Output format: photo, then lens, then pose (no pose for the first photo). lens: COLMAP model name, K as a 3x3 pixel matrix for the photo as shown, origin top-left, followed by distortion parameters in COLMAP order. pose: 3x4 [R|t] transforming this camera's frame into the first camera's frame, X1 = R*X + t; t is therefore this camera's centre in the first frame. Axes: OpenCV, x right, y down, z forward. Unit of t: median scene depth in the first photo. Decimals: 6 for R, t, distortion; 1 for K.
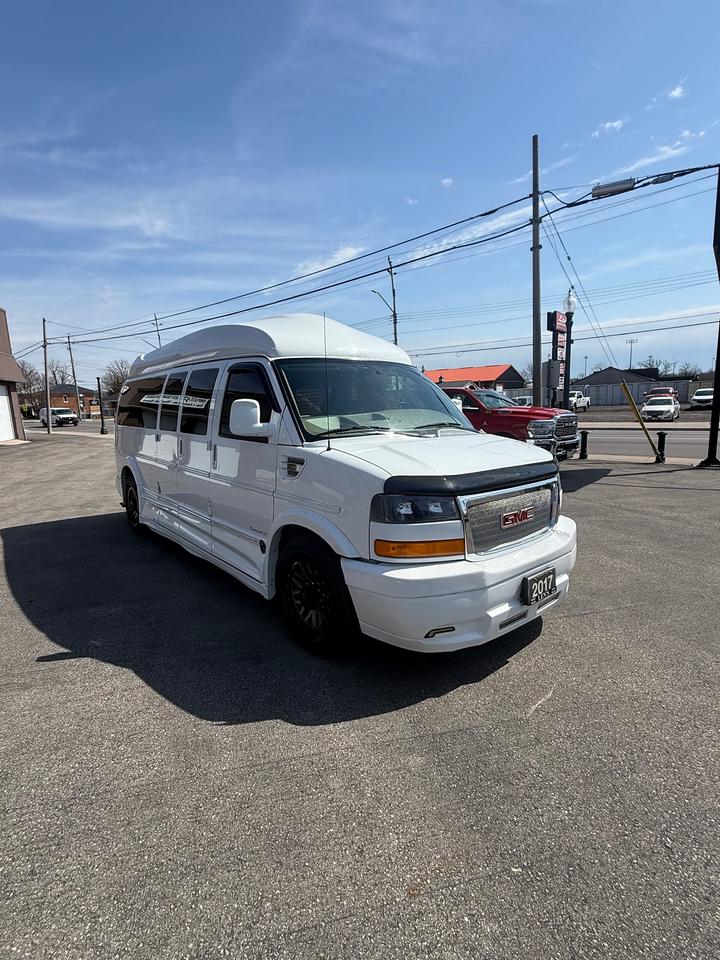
lens RADIAL K [[469.2, 0, 357.7], [0, 469.2, 481.1], [0, 0, 1]] dist [0.004304, -0.002985]
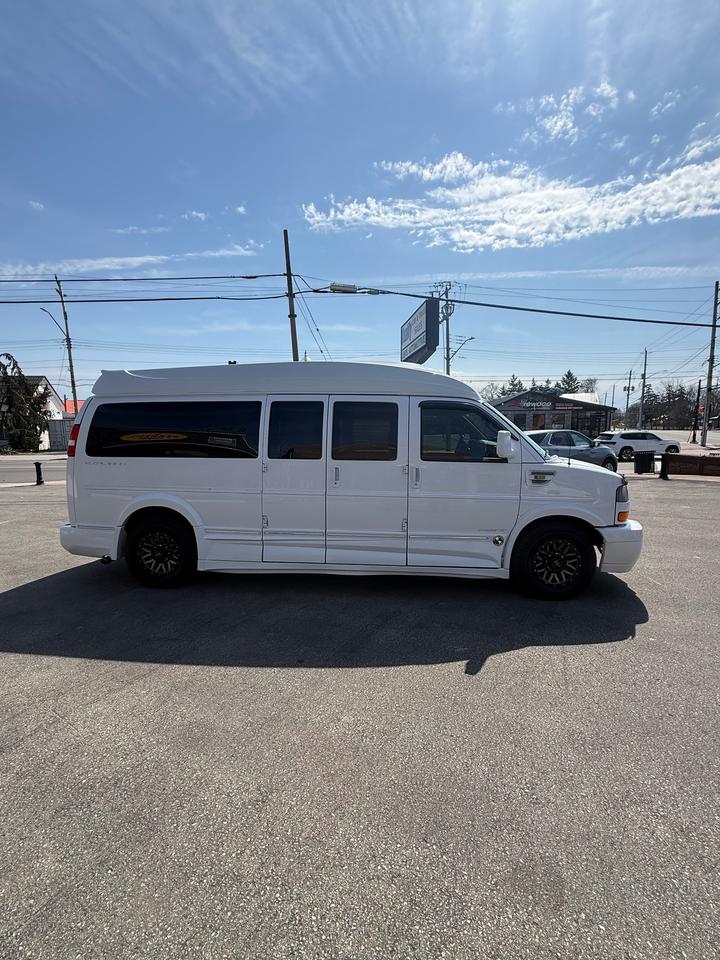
lens RADIAL K [[416.6, 0, 365.3], [0, 416.6, 482.3], [0, 0, 1]] dist [-0.002809, -0.000409]
pose [[0.697831, -0.061909, 0.713582, -1.297243], [0.101953, 0.994699, -0.013404, -0.047804], [-0.708970, 0.082106, 0.700443, 0.426355]]
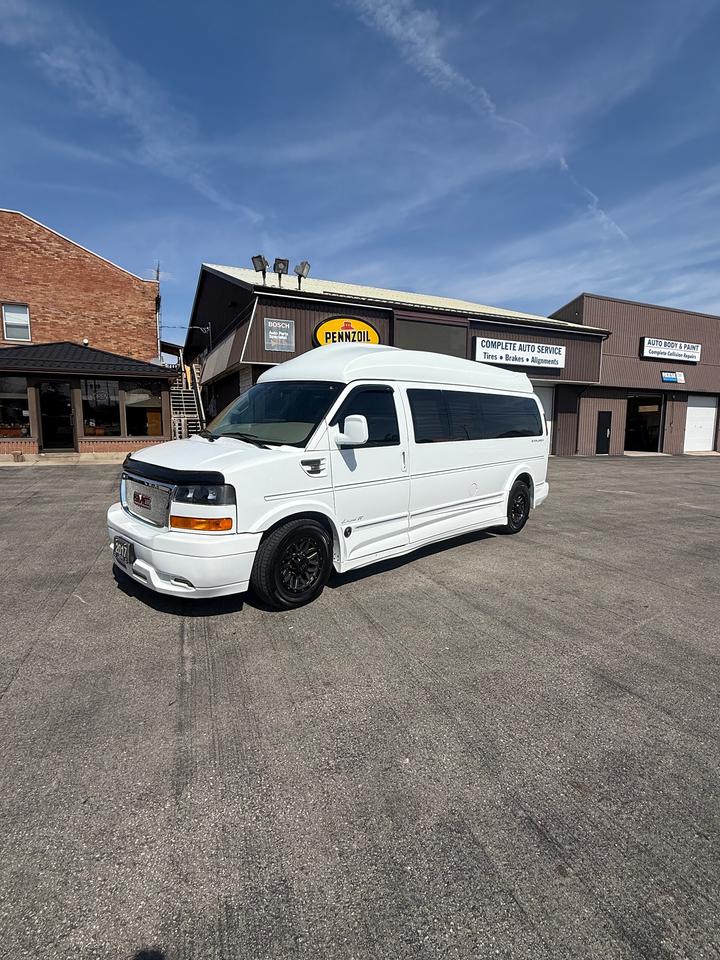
lens RADIAL K [[469.2, 0, 364.3], [0, 469.2, 506.1], [0, 0, 1]] dist [0.004304, -0.002985]
pose [[0.098608, 0.207702, -0.973209, 1.472058], [-0.179046, 0.965719, 0.187962, -0.241934], [0.978887, 0.155715, 0.132416, 1.243372]]
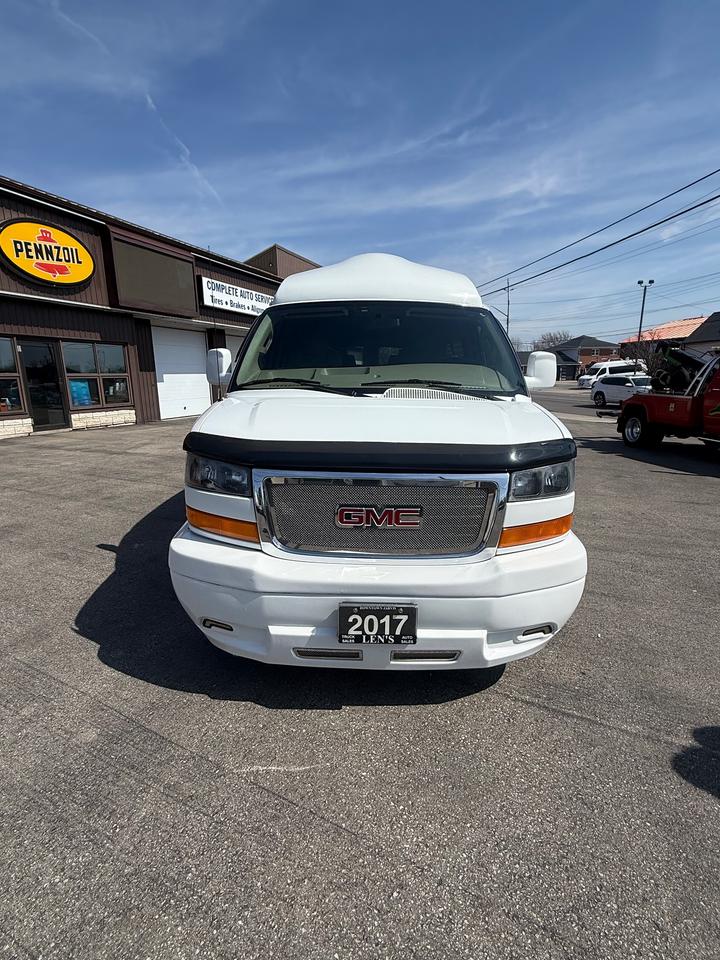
lens RADIAL K [[469.2, 0, 357.4], [0, 469.2, 485.1], [0, 0, 1]] dist [0.004304, -0.002985]
pose [[0.753142, 0.170950, -0.635259, 0.629468], [-0.123330, 0.985216, 0.118909, -0.039126], [0.646194, -0.011209, 0.763091, 0.395247]]
